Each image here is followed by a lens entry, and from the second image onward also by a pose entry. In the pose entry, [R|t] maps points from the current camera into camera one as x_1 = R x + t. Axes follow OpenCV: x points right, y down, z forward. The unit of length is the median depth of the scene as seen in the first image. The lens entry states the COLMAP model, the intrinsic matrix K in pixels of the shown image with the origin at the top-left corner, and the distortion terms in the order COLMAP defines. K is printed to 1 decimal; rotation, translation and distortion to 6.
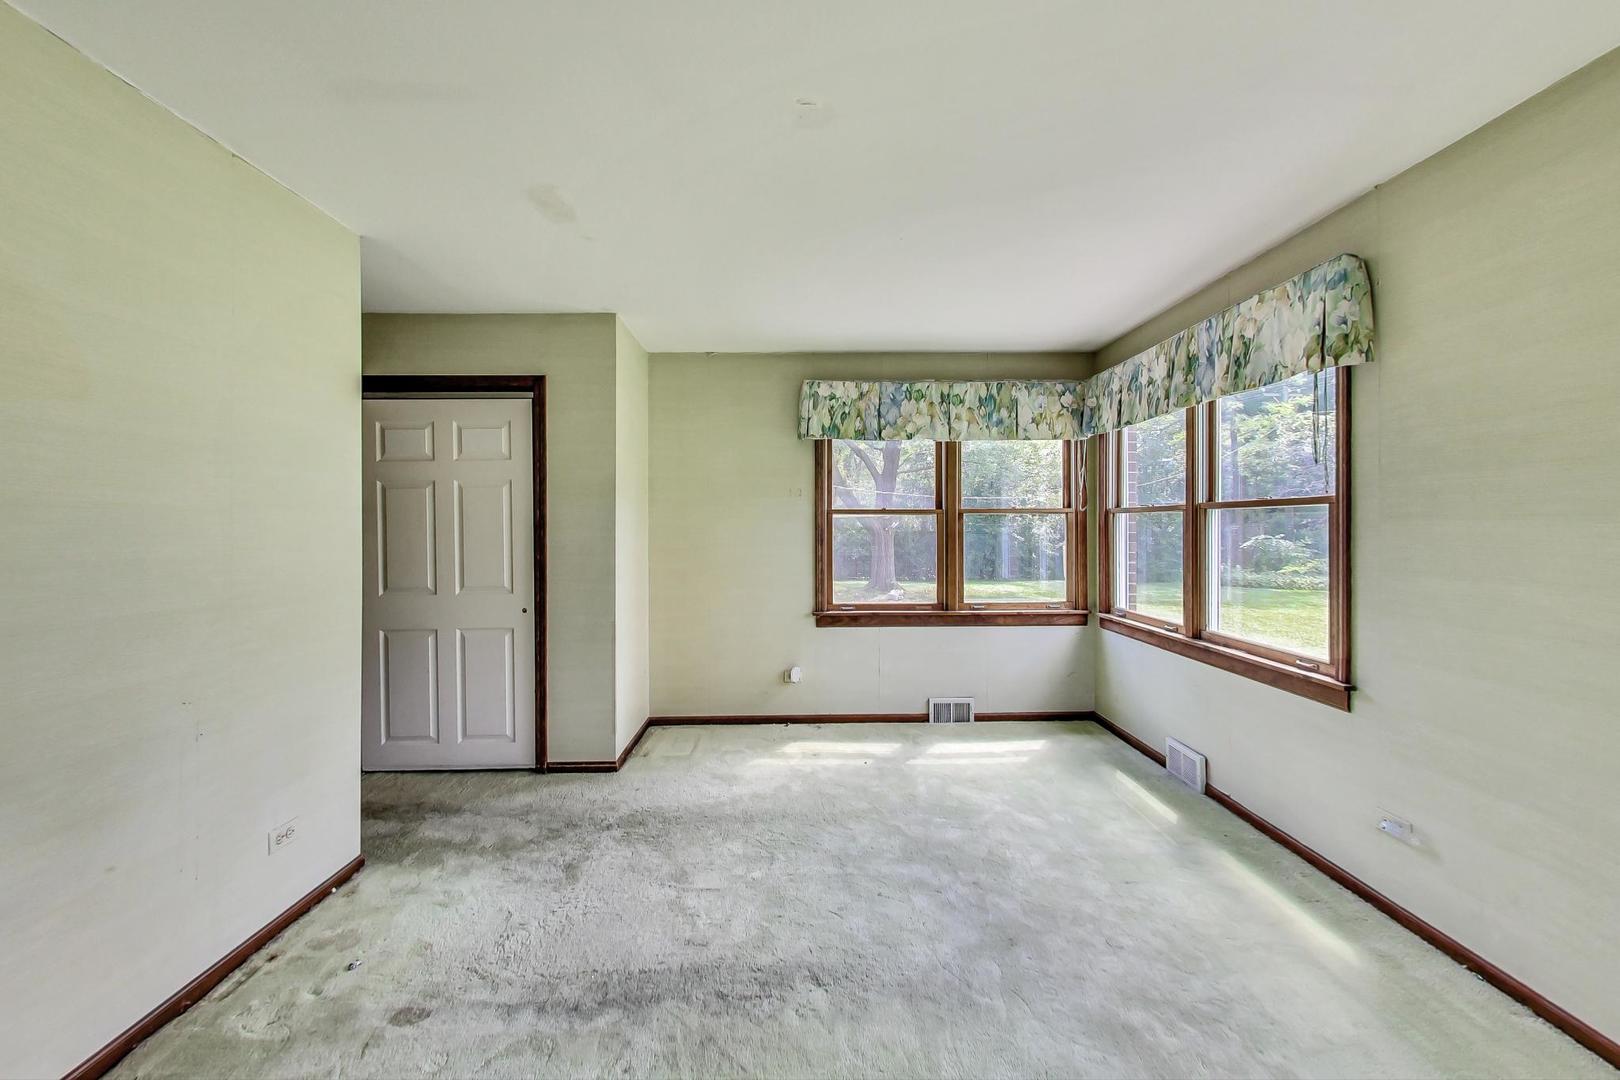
lens RADIAL K [[624.8, 0, 813.8], [0, 624.8, 537.0], [0, 0, 1]] dist [-0.000514, -0.000125]
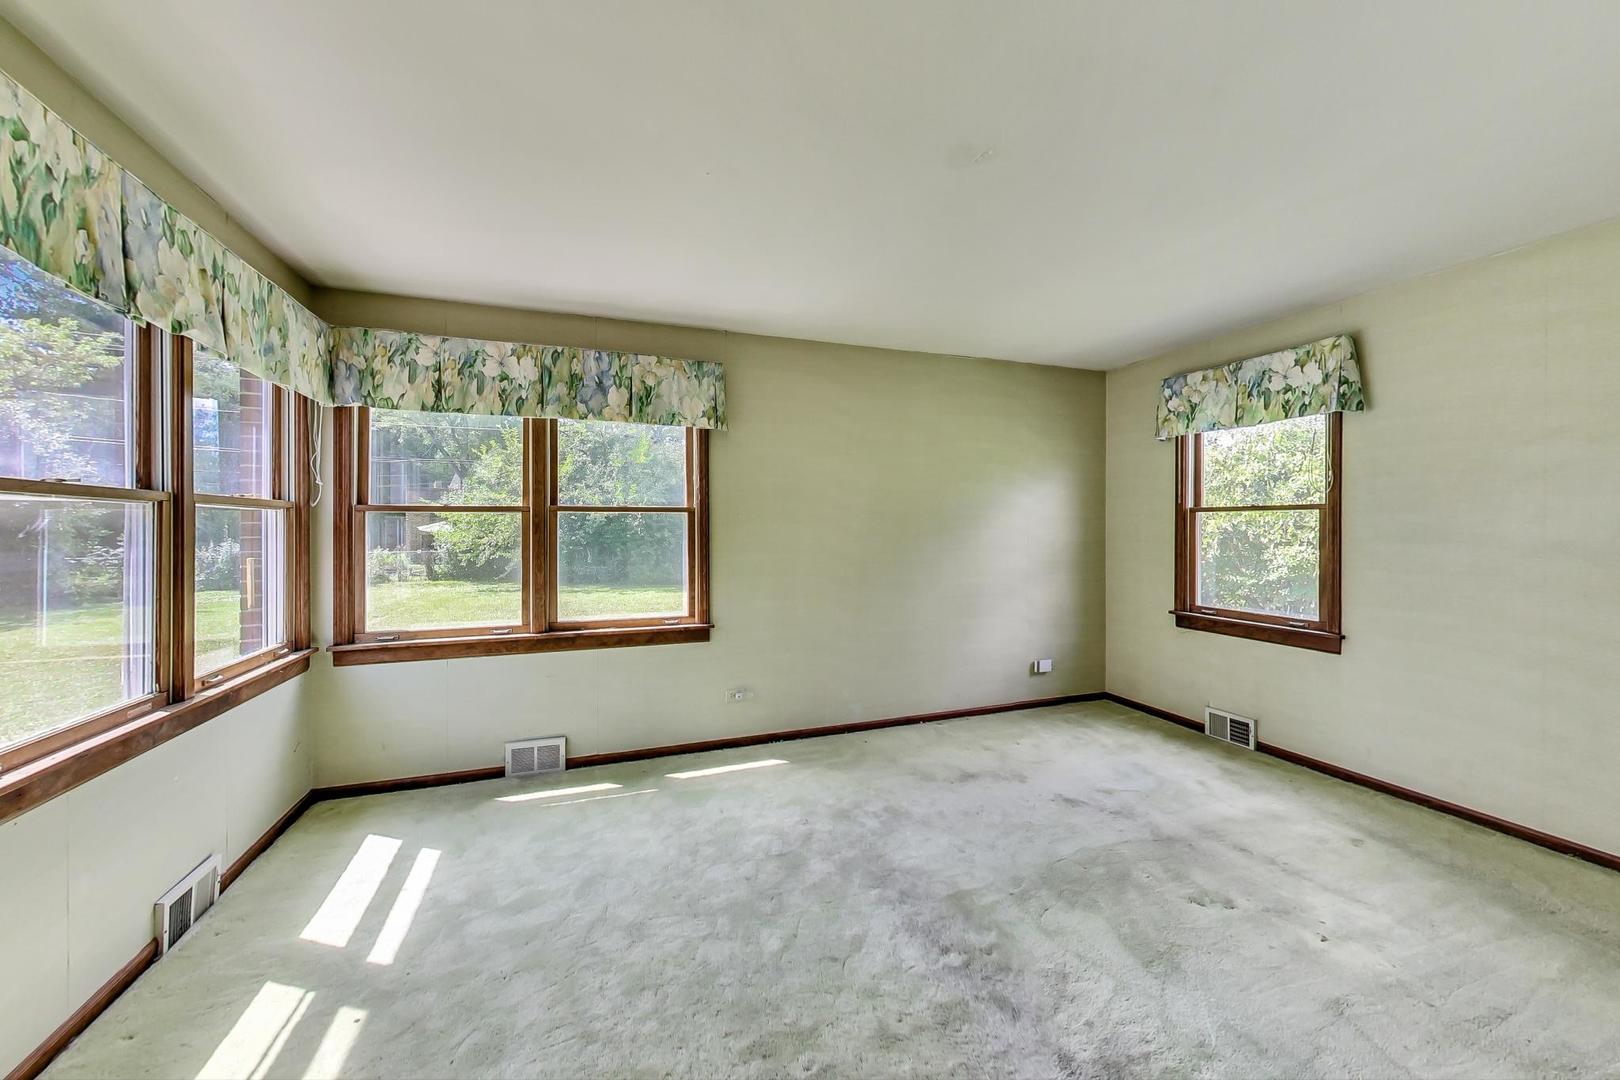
lens RADIAL K [[624.8, 0, 813.8], [0, 624.8, 537.0], [0, 0, 1]] dist [-0.000514, -0.000125]
pose [[-0.340290, -0.000579, 0.940320, -0.596975], [0.026373, 0.999601, 0.010159, -0.000353], [-0.939950, 0.028256, -0.340139, 1.005369]]
